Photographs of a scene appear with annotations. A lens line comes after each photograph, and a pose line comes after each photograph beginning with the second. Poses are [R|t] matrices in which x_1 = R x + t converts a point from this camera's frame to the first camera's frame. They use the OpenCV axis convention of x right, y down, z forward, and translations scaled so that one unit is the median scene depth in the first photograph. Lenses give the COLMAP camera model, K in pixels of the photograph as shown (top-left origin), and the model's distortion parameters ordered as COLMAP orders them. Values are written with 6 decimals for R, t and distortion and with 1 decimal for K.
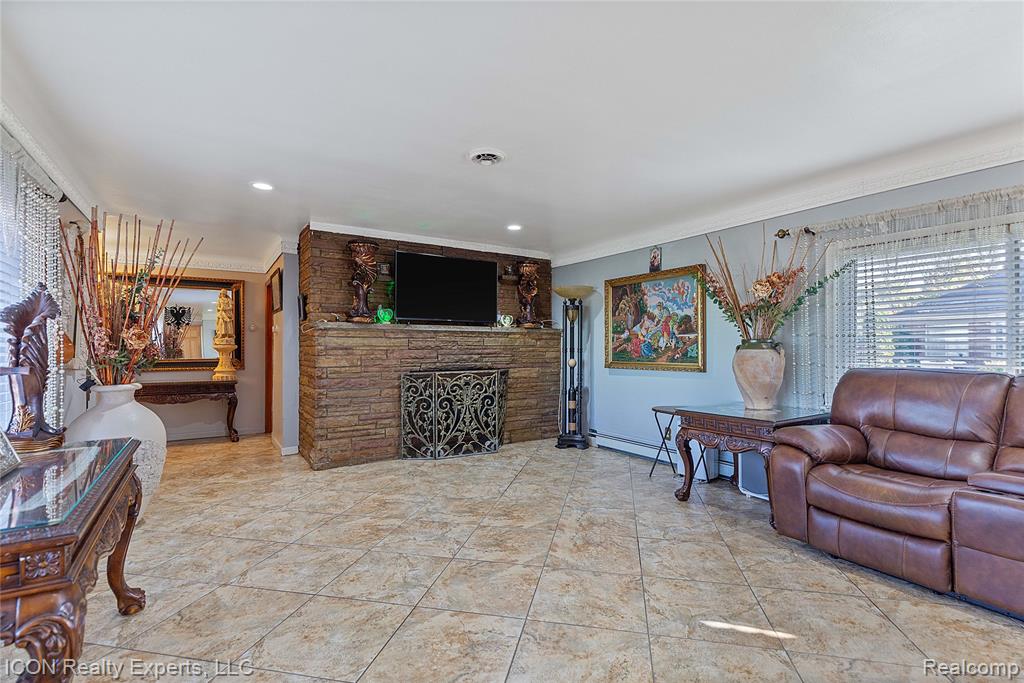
lens RADIAL K [[470.4, 0, 483.4], [0, 470.4, 349.1], [0, 0, 1]] dist [0.004298, -0.000818]
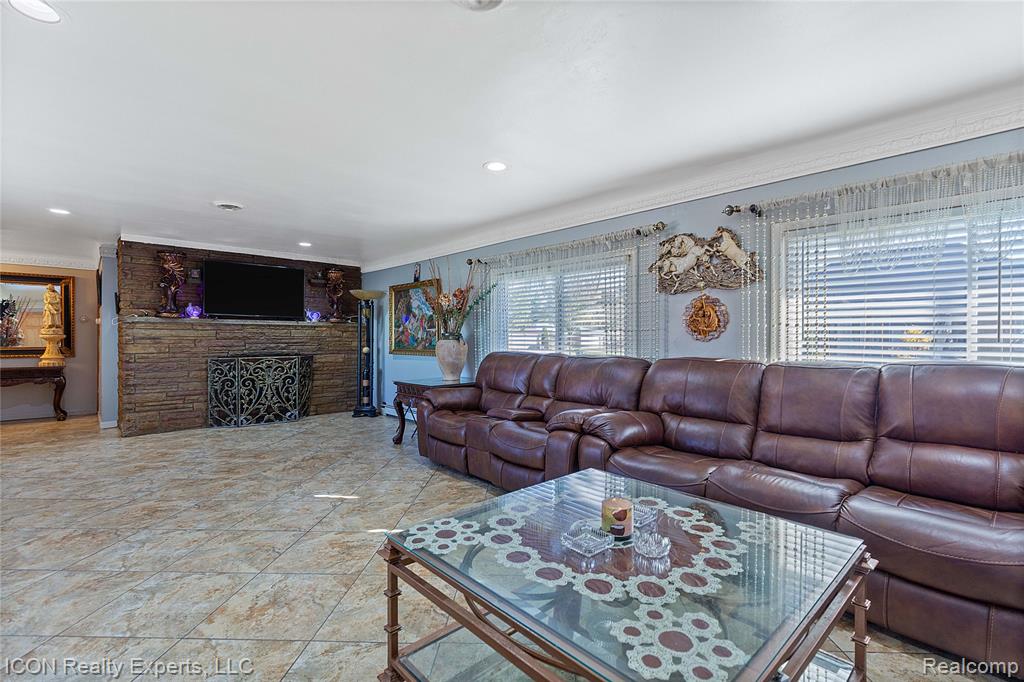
lens RADIAL K [[470.4, 0, 497.5], [0, 470.4, 339.5], [0, 0, 1]] dist [0.004298, -0.000818]
pose [[0.982383, 0.003056, 0.186853, 0.334331], [-0.003223, 0.999995, 0.000588, -0.001409], [-0.186850, -0.001180, 0.982388, -0.352031]]
